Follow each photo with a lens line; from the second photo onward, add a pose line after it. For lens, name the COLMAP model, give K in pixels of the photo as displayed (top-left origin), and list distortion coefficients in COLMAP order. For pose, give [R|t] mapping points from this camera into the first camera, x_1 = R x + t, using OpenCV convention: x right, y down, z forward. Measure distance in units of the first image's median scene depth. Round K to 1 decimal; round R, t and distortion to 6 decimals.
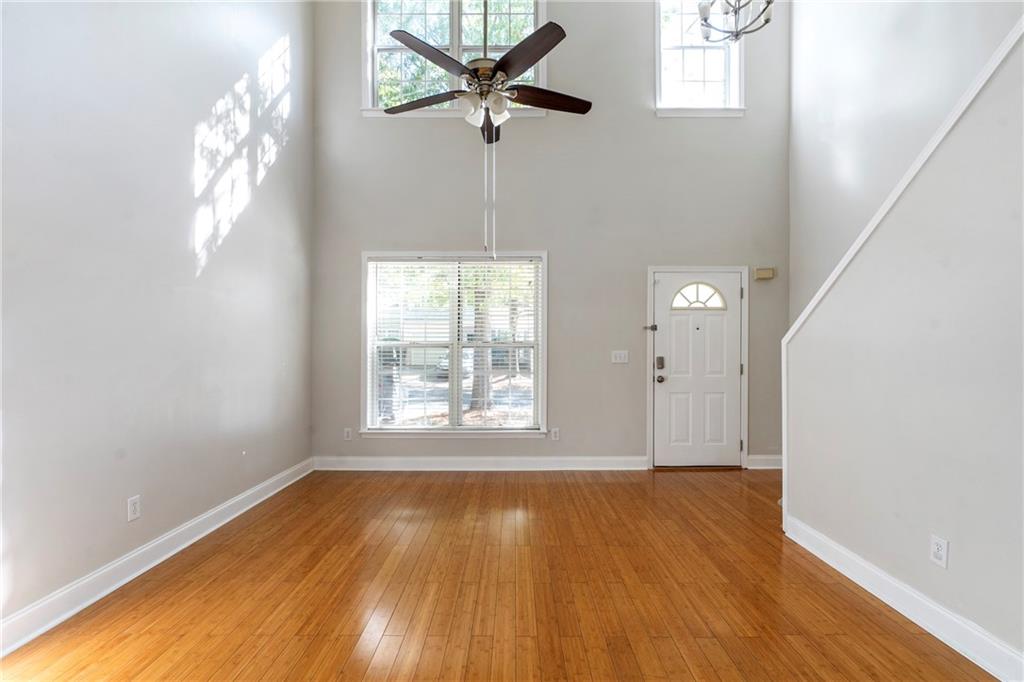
lens RADIAL K [[476.3, 0, 516.7], [0, 476.3, 348.5], [0, 0, 1]] dist [-0.002597, 0.000087]
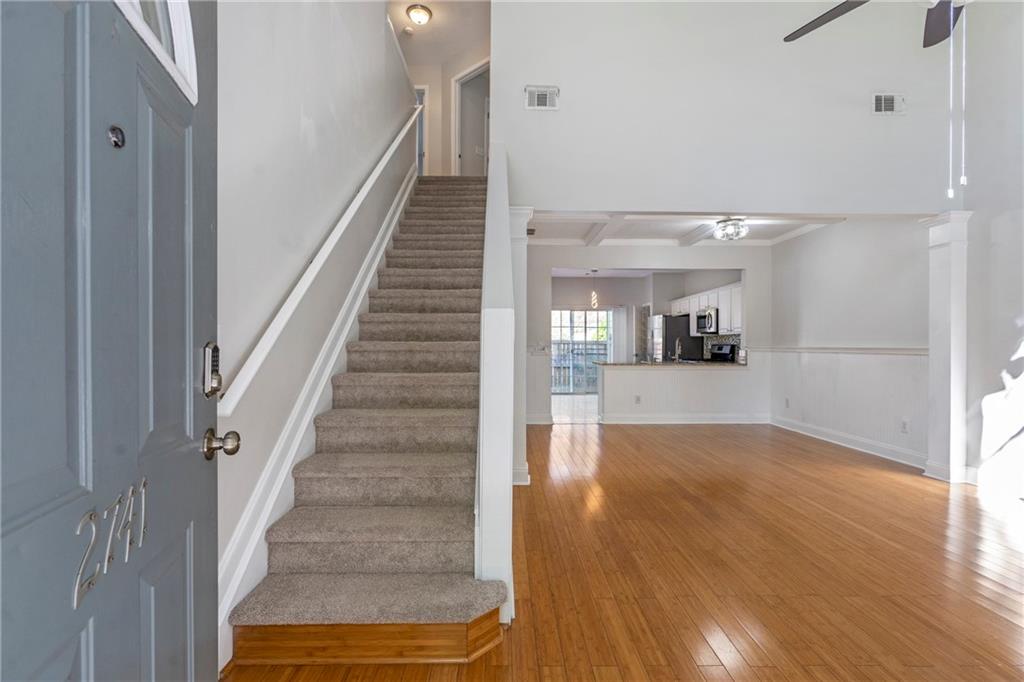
lens RADIAL K [[473.0, 0, 514.2], [0, 473.0, 347.7], [0, 0, 1]] dist [-0.003303, 0.000269]
pose [[-0.999845, 0.000722, -0.017610, 0.372974], [0.000674, 0.999996, 0.002721, 0.017420], [0.017612, 0.002709, -0.999841, 1.054618]]
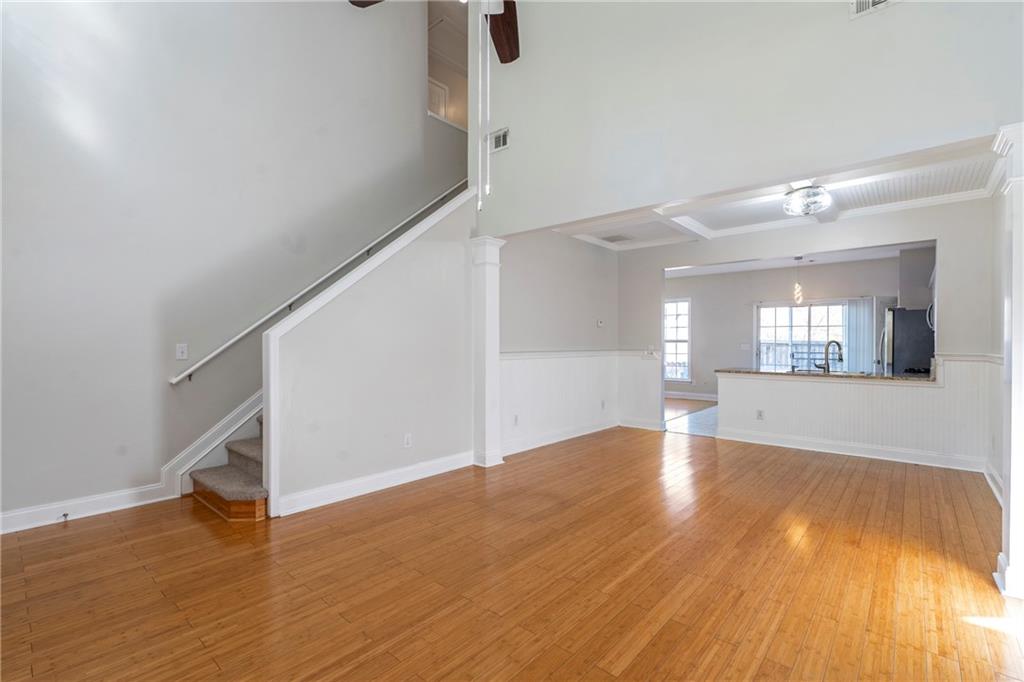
lens RADIAL K [[464.2, 0, 513.5], [0, 464.2, 346.5], [0, 0, 1]] dist [-0.003766, 0.000302]
pose [[-0.752814, -0.003515, 0.658224, -0.327053], [-0.002621, 0.999994, 0.002342, 0.004860], [-0.658228, 0.000038, -0.752819, 0.927514]]
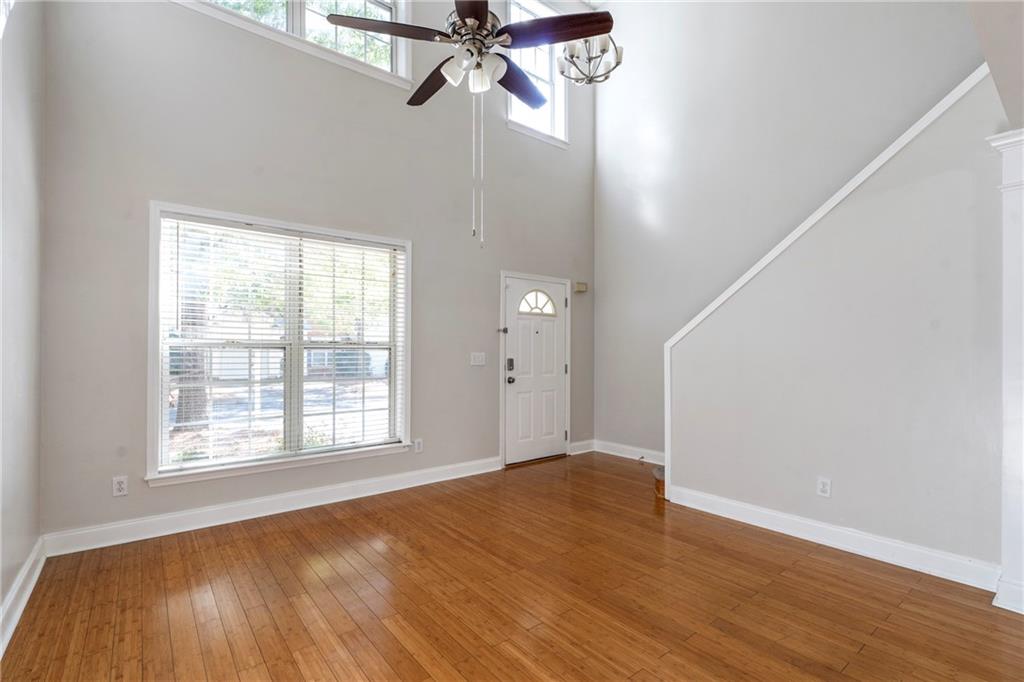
lens RADIAL K [[473.0, 0, 514.2], [0, 473.0, 347.7], [0, 0, 1]] dist [-0.003303, 0.000269]
pose [[0.781218, 0.006315, 0.624227, -0.338037], [-0.003444, 0.999977, -0.005806, -0.000562], [-0.624249, 0.002386, 0.781222, 0.187931]]
